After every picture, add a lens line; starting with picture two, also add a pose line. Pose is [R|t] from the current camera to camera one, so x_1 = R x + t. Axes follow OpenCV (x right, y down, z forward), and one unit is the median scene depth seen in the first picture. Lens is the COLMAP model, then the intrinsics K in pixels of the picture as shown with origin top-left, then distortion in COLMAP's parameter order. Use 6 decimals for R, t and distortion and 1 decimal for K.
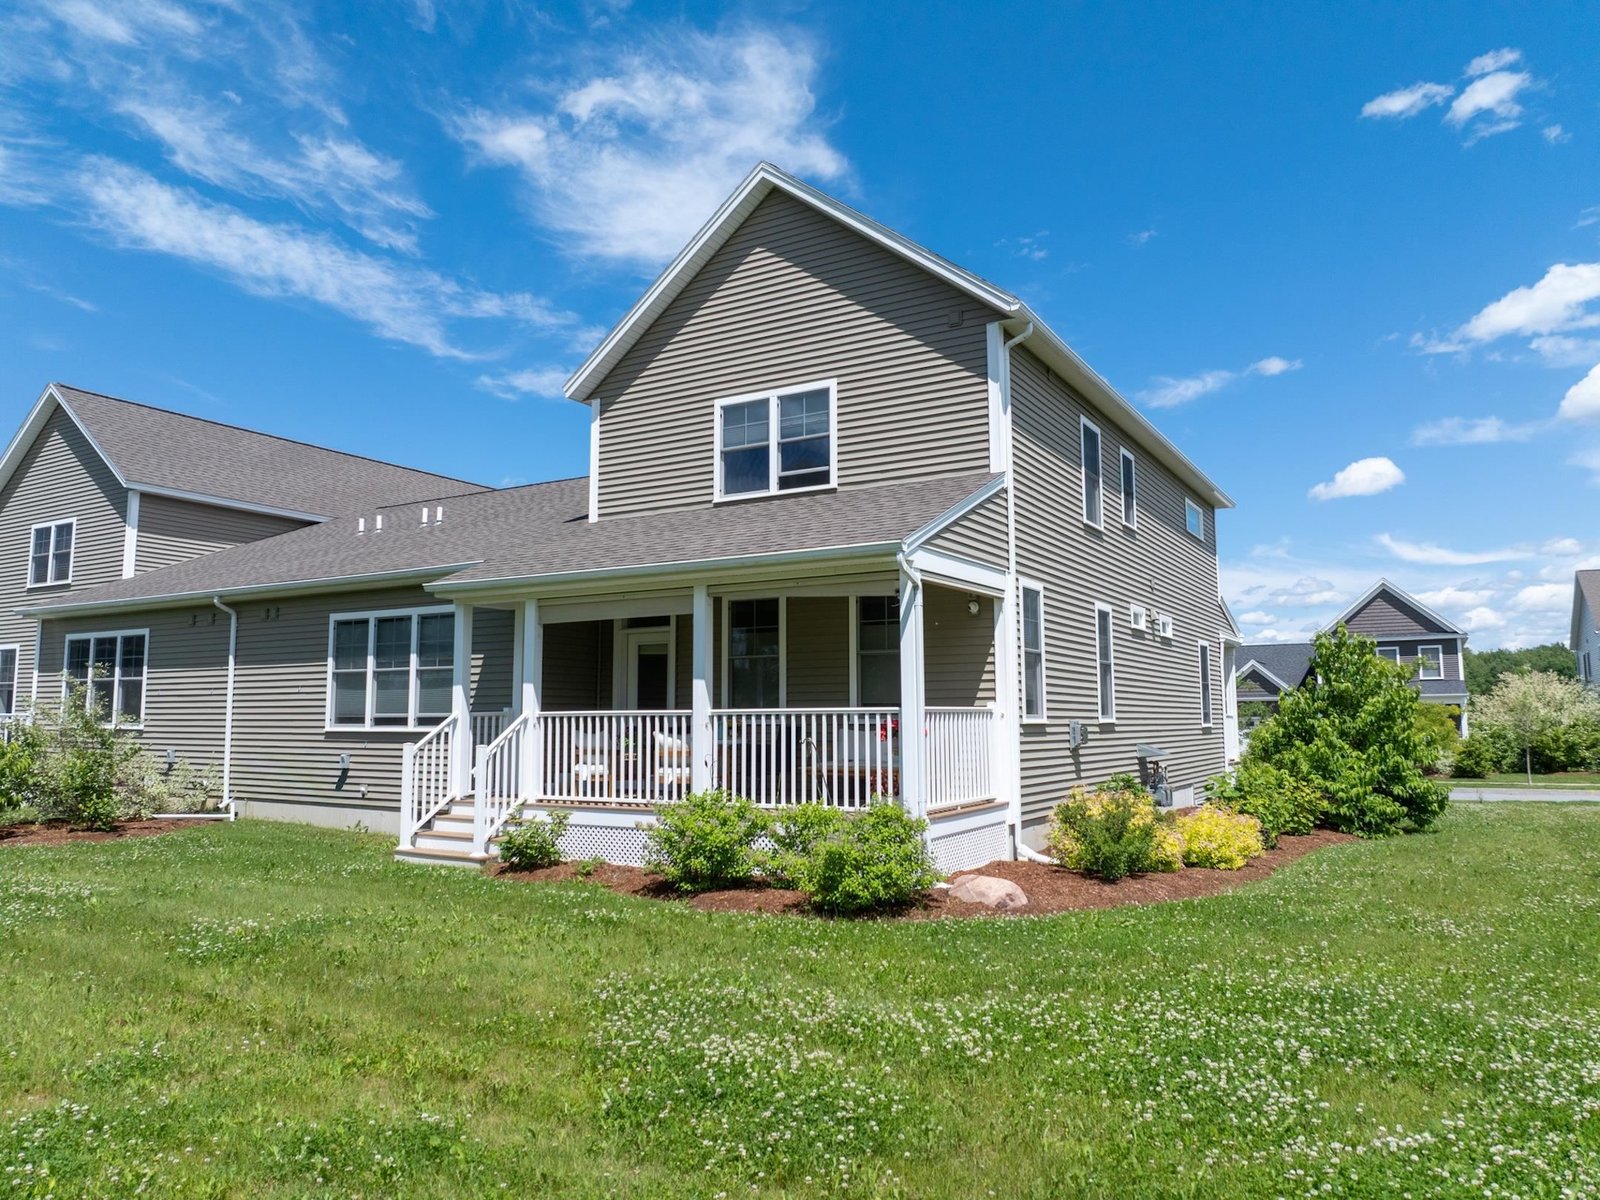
lens RADIAL K [[1122.1, 0, 791.6], [0, 1122.1, 591.6], [0, 0, 1]] dist [-0.030100, -0.004890]
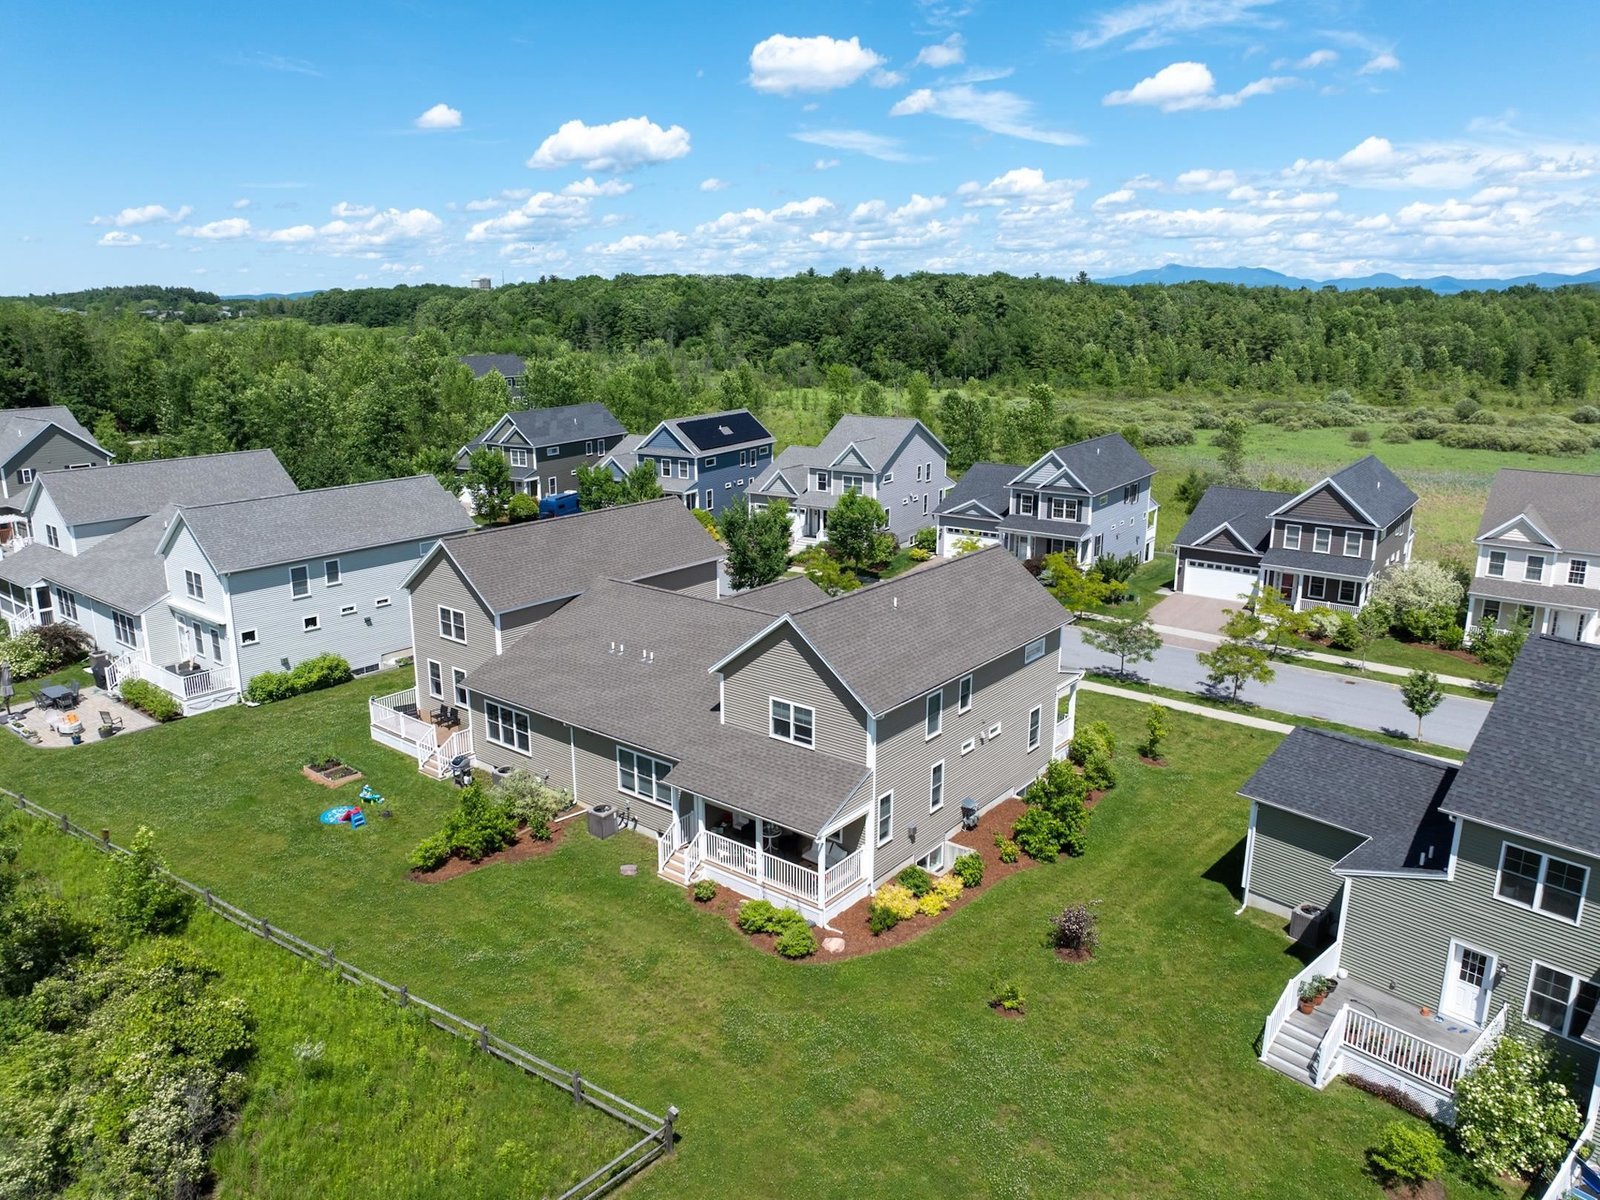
lens RADIAL K [[1122.1, 0, 791.6], [0, 1122.1, 591.6], [0, 0, 1]] dist [-0.030100, -0.004890]
pose [[0.990937, 0.033033, -0.130206, 0.290357], [0.015663, 0.934268, 0.356228, -1.259382], [0.133415, -0.355039, 0.925282, -1.172546]]
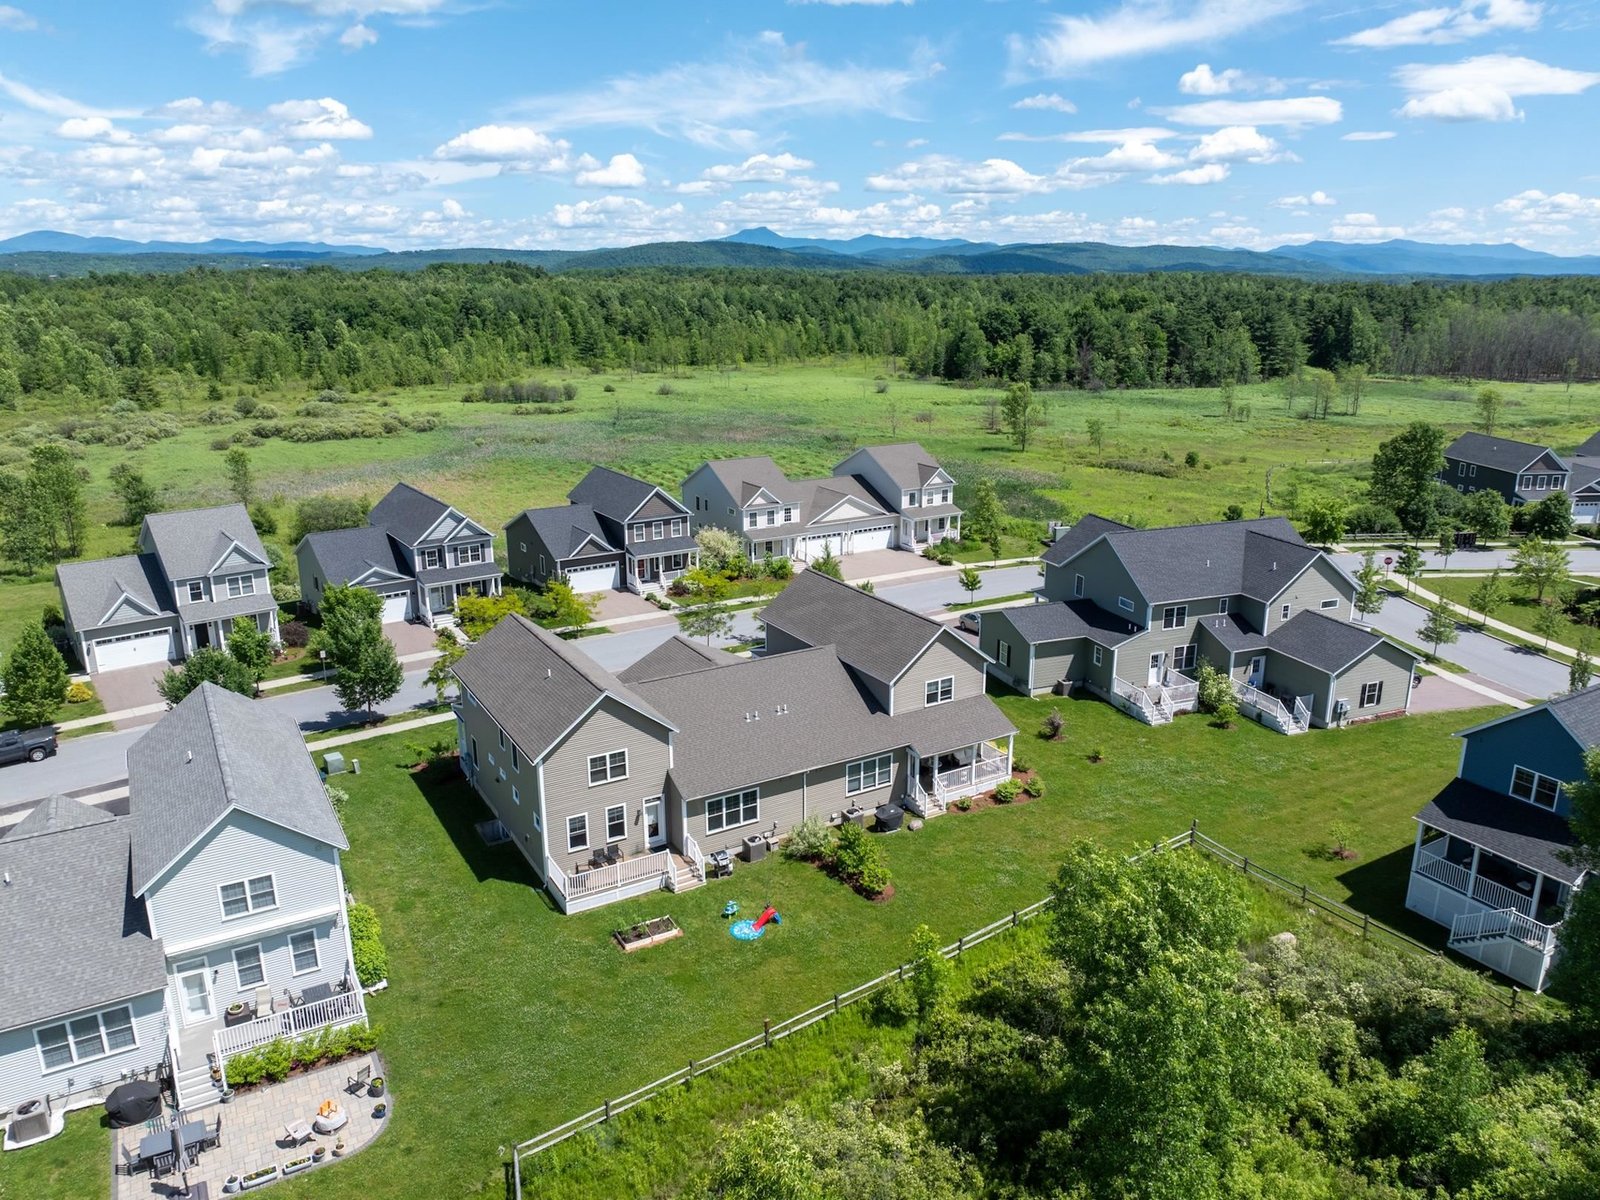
lens RADIAL K [[1135.6, 0, 800.0], [0, 1135.6, 600.0], [0, 0, 1]] dist [-0.008268, -0.000538]
pose [[0.472758, -0.246745, 0.845941, -3.552559], [-0.099968, 0.938781, 0.329693, -1.699689], [-0.875503, -0.240432, 0.419150, -0.194119]]
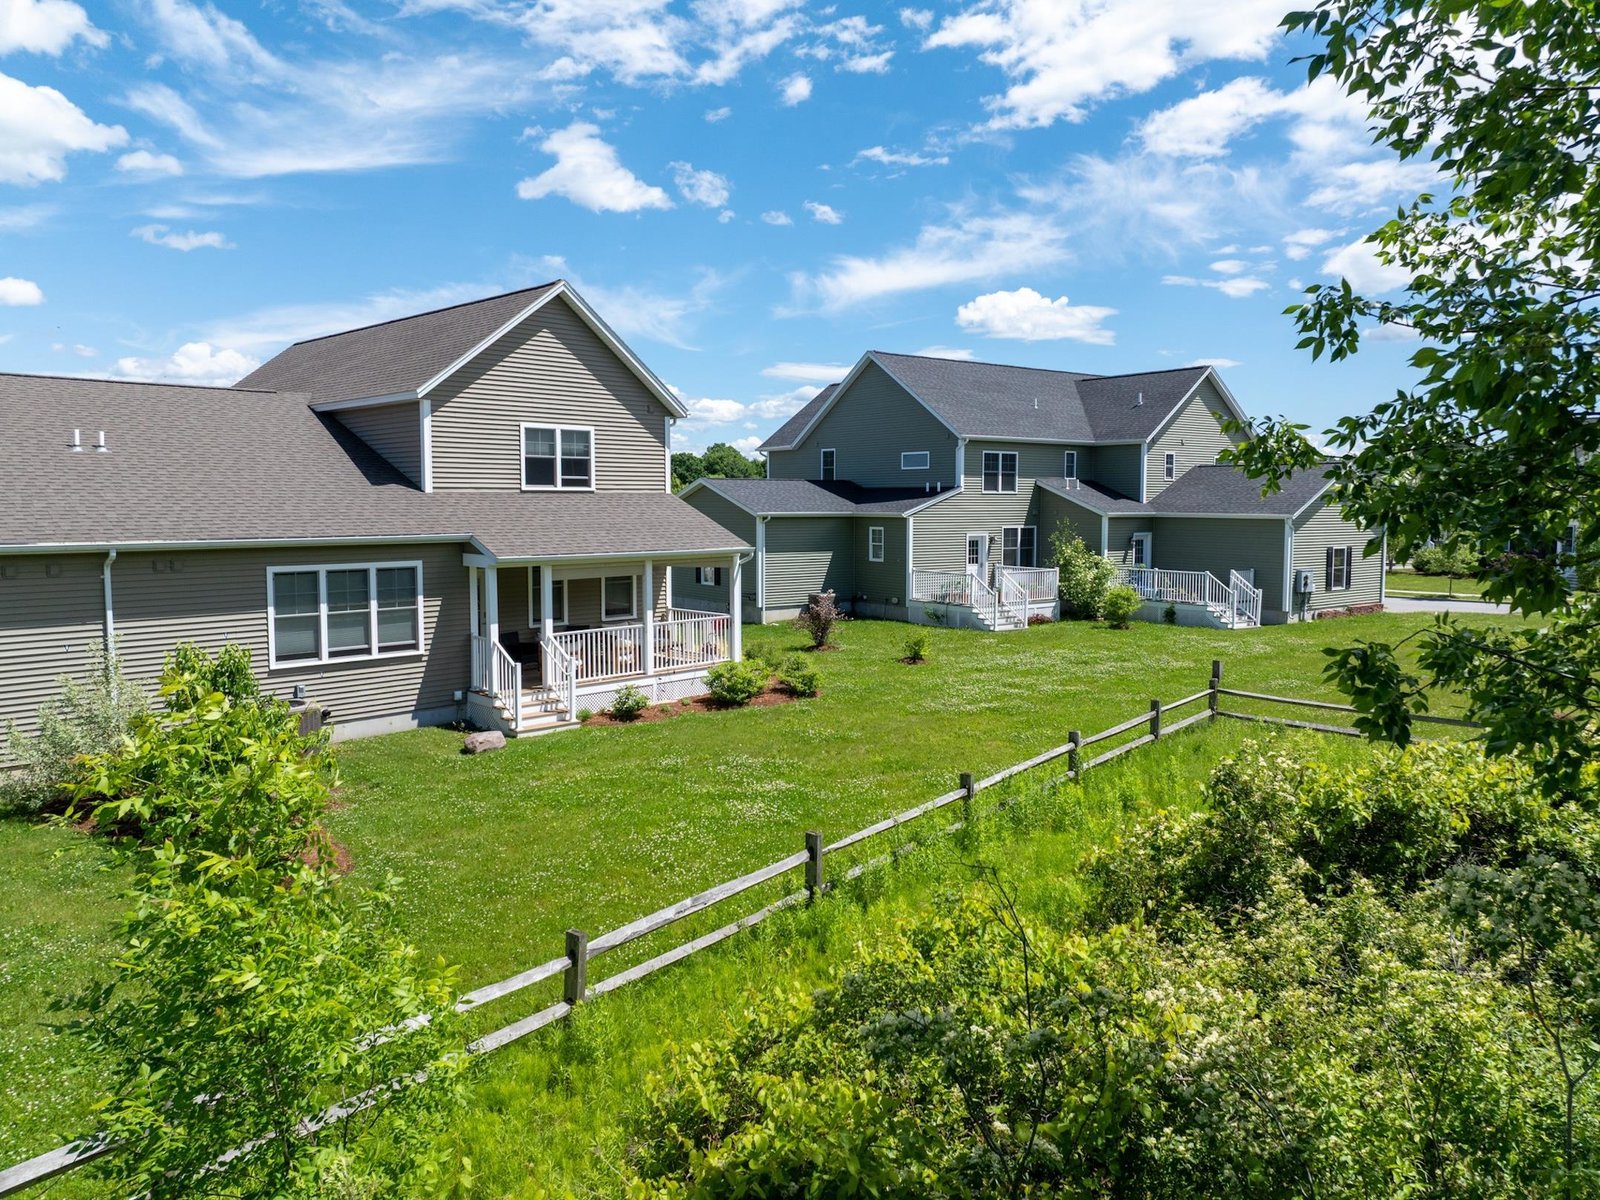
lens RADIAL K [[1135.6, 0, 800.0], [0, 1135.6, 600.0], [0, 0, 1]] dist [-0.008268, -0.000538]
pose [[0.221035, -0.084624, 0.971587, -1.550625], [-0.116667, 0.986780, 0.112489, -0.151649], [-0.968262, -0.138216, 0.208241, 0.266581]]
